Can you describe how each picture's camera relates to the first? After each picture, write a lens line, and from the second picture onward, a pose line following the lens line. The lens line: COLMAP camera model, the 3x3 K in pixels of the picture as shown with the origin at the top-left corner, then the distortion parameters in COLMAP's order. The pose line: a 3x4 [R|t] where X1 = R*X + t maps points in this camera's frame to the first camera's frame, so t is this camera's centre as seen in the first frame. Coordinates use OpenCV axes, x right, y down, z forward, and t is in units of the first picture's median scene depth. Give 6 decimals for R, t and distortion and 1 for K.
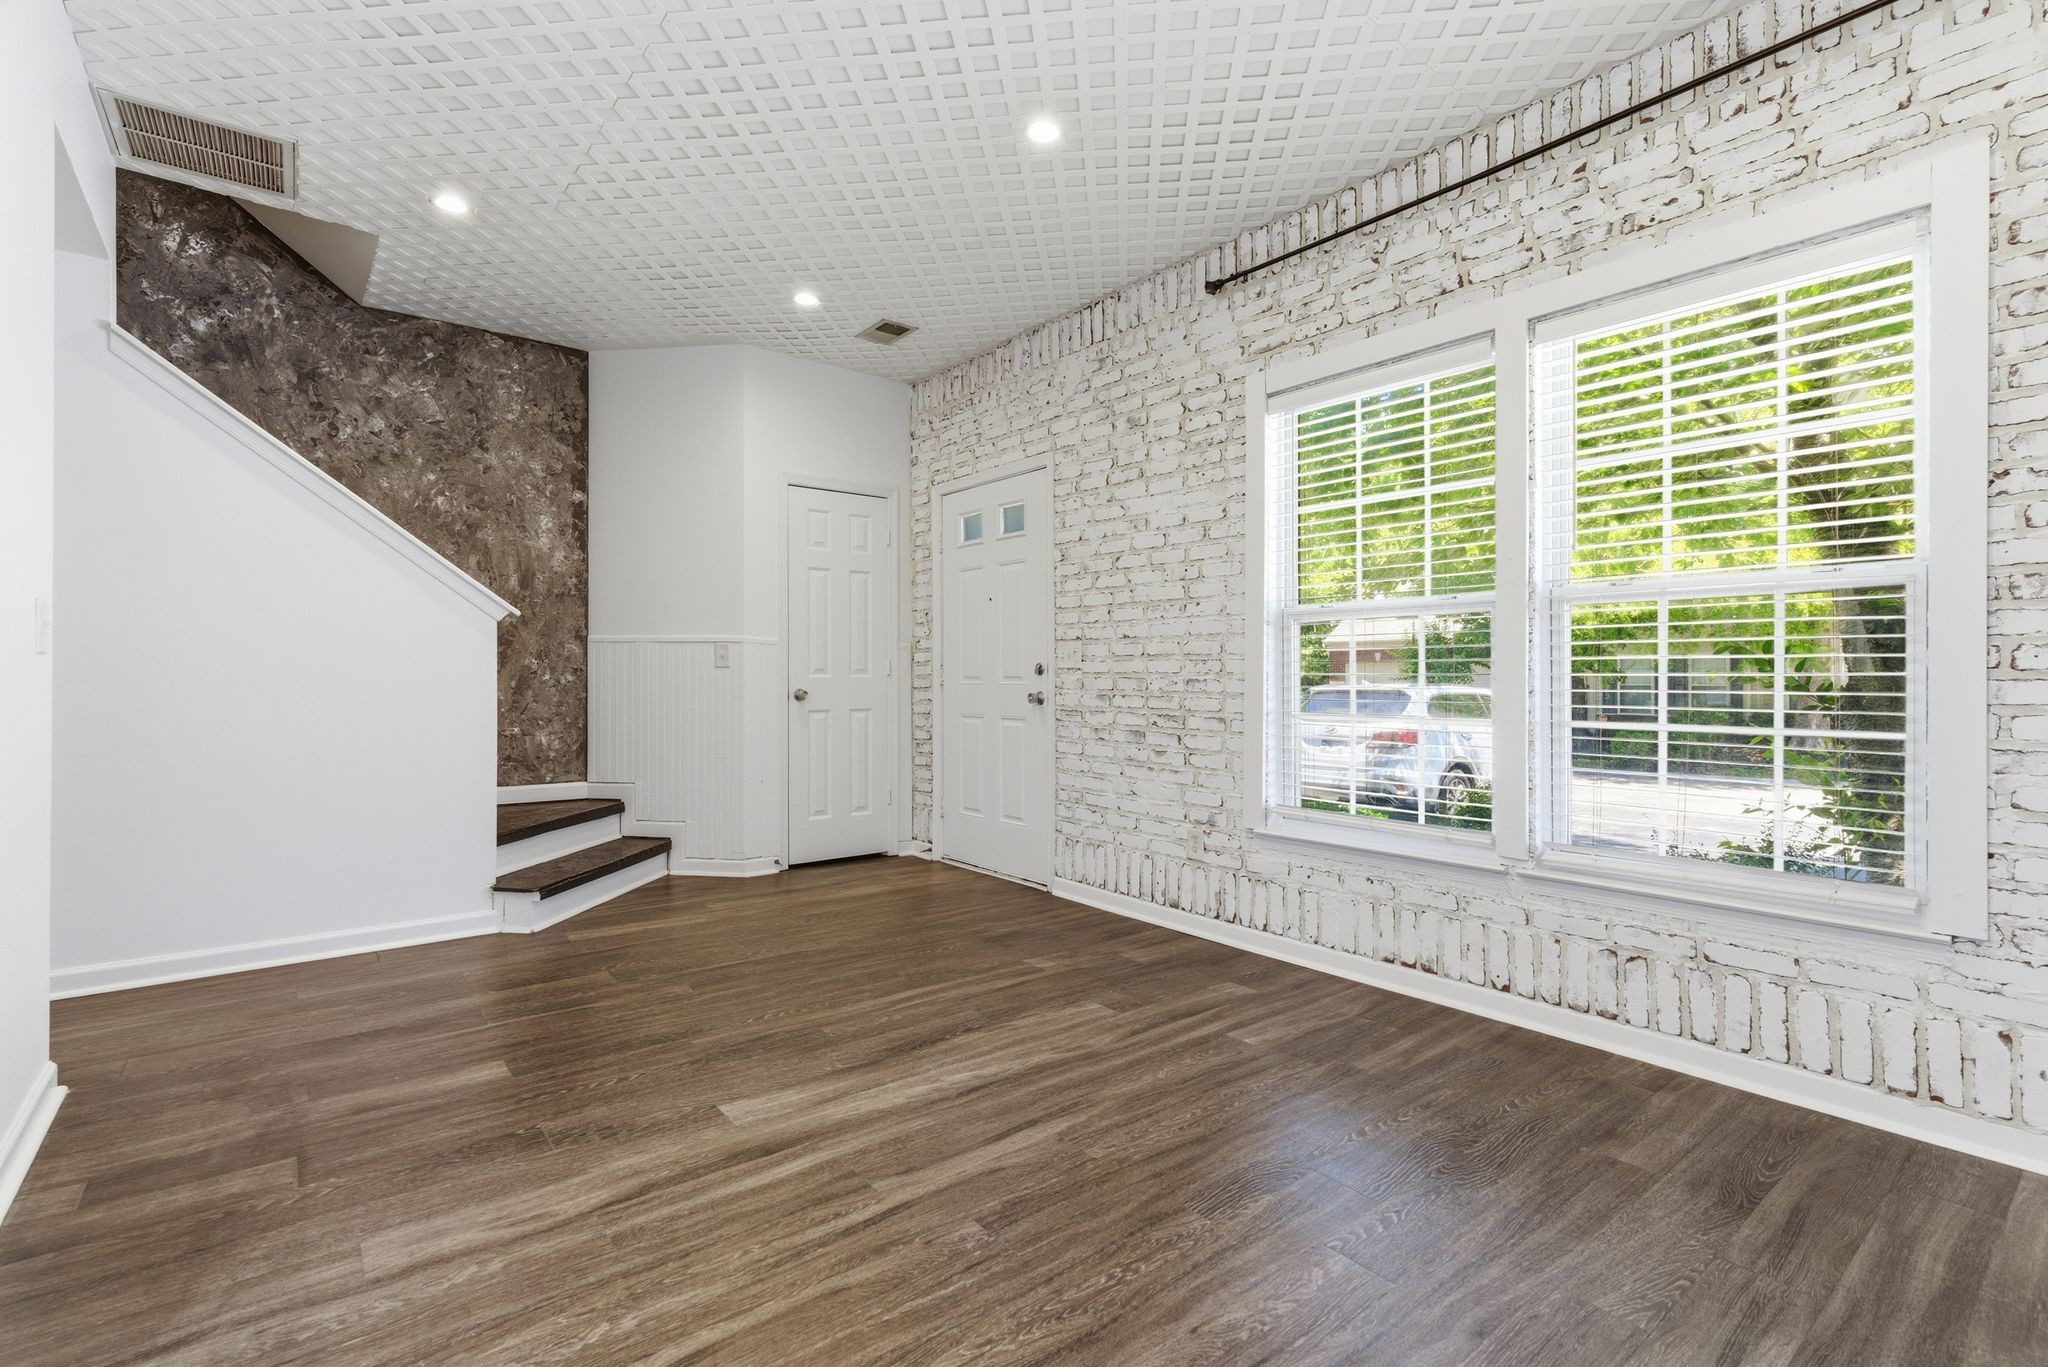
lens RADIAL K [[941.2, 0, 1024.9], [0, 941.2, 679.0], [0, 0, 1]] dist [0.003638, 0.000006]
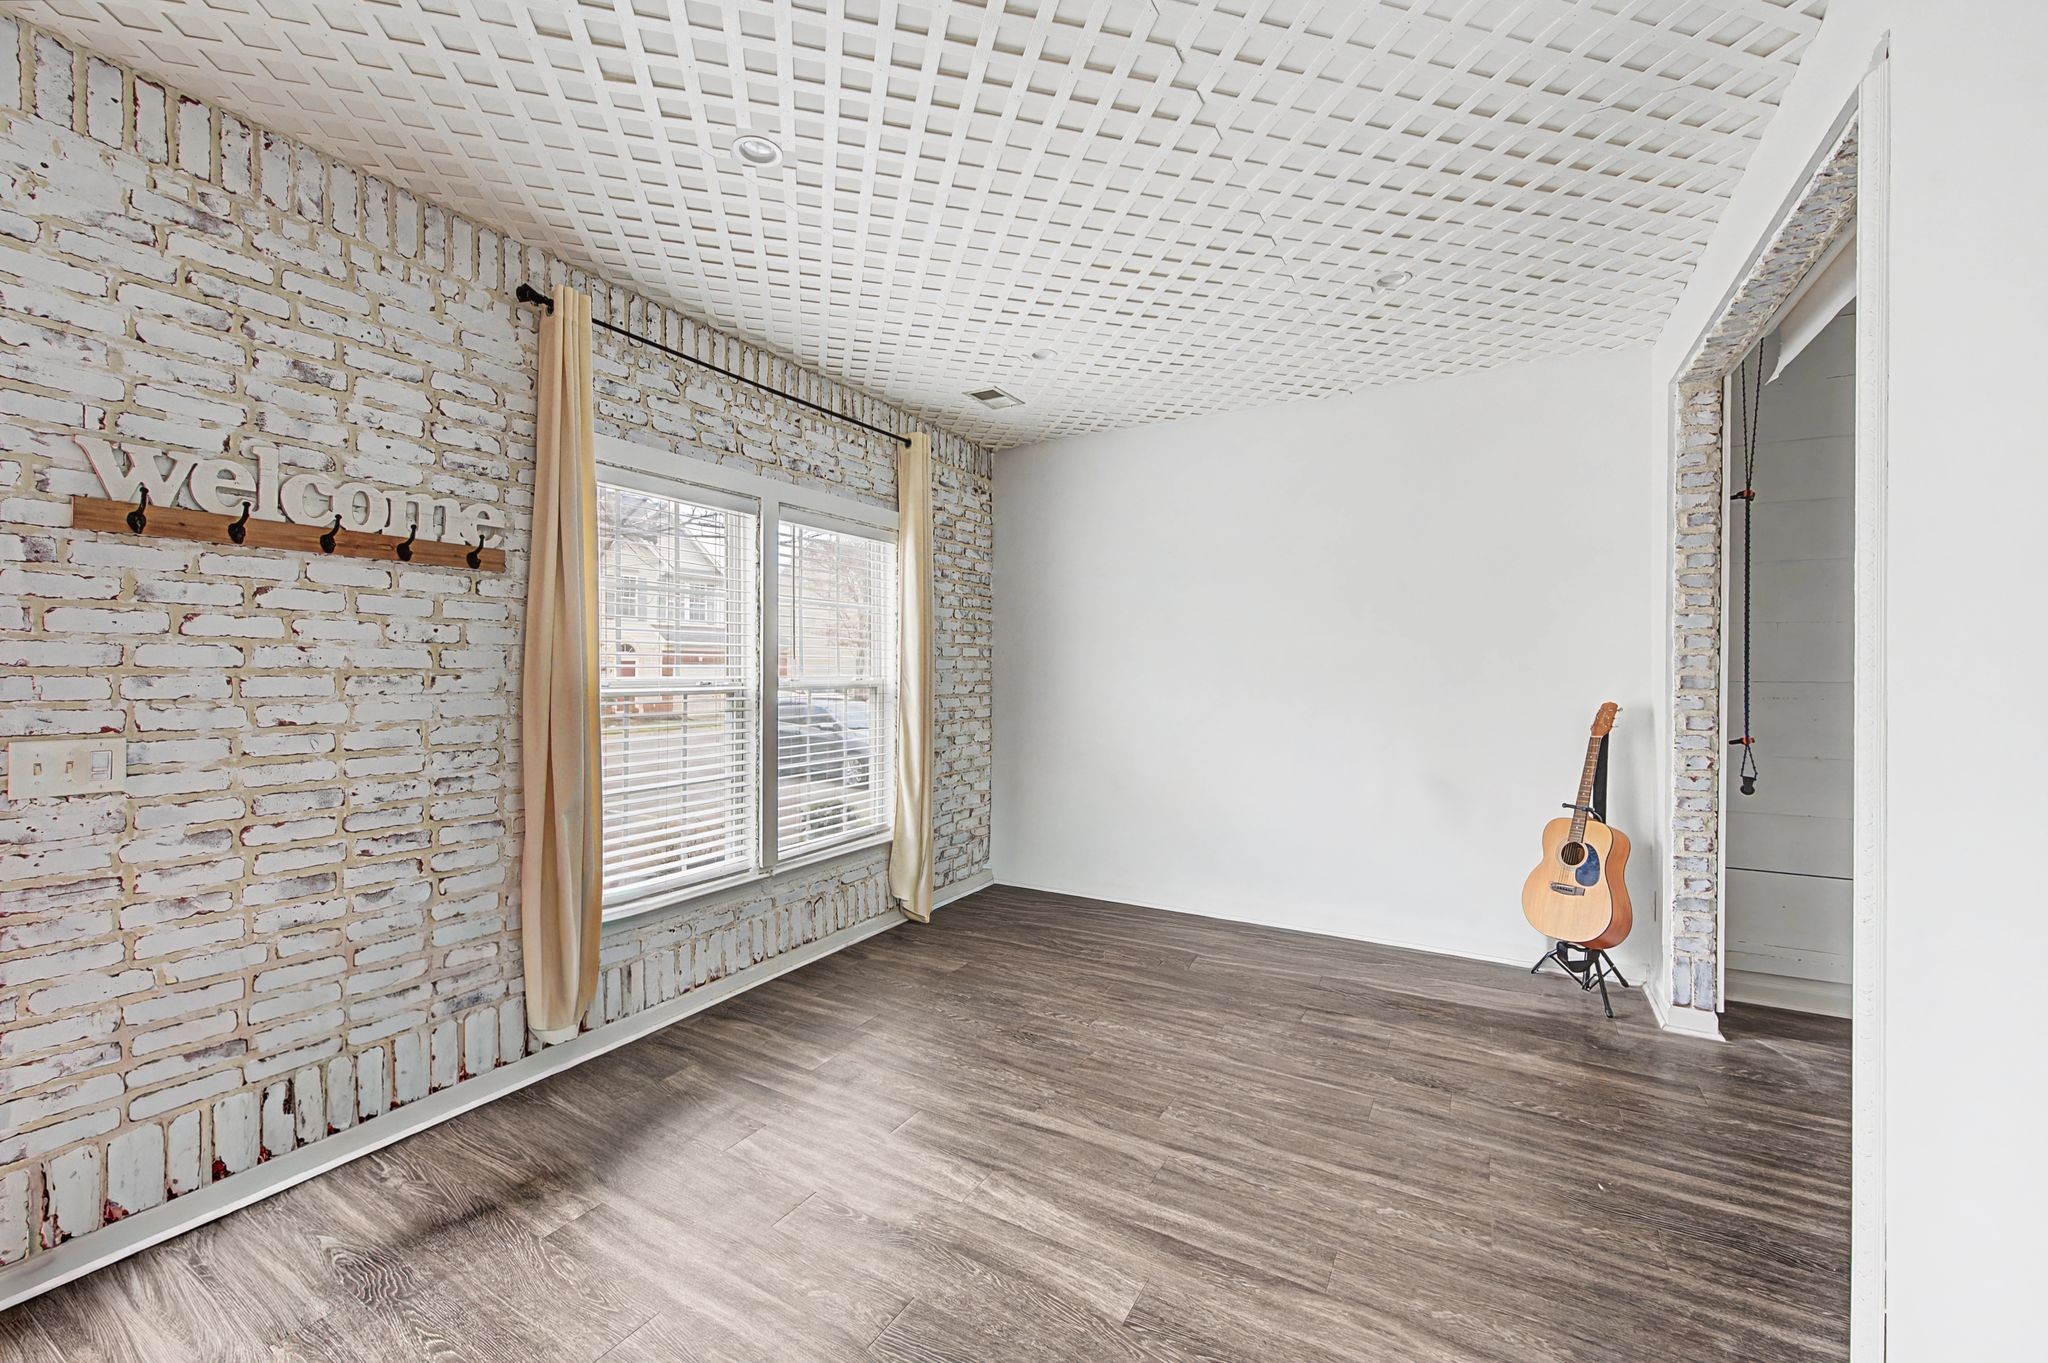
lens RADIAL K [[801.9, 0, 1024.2], [0, 801.9, 678.0], [0, 0, 1]] dist [0.010413, 0.000179]
pose [[-0.363529, -0.014718, 0.931467, -0.692430], [-0.003819, 0.999890, 0.014309, -0.106864], [-0.931575, 0.001644, -0.363545, 0.959011]]
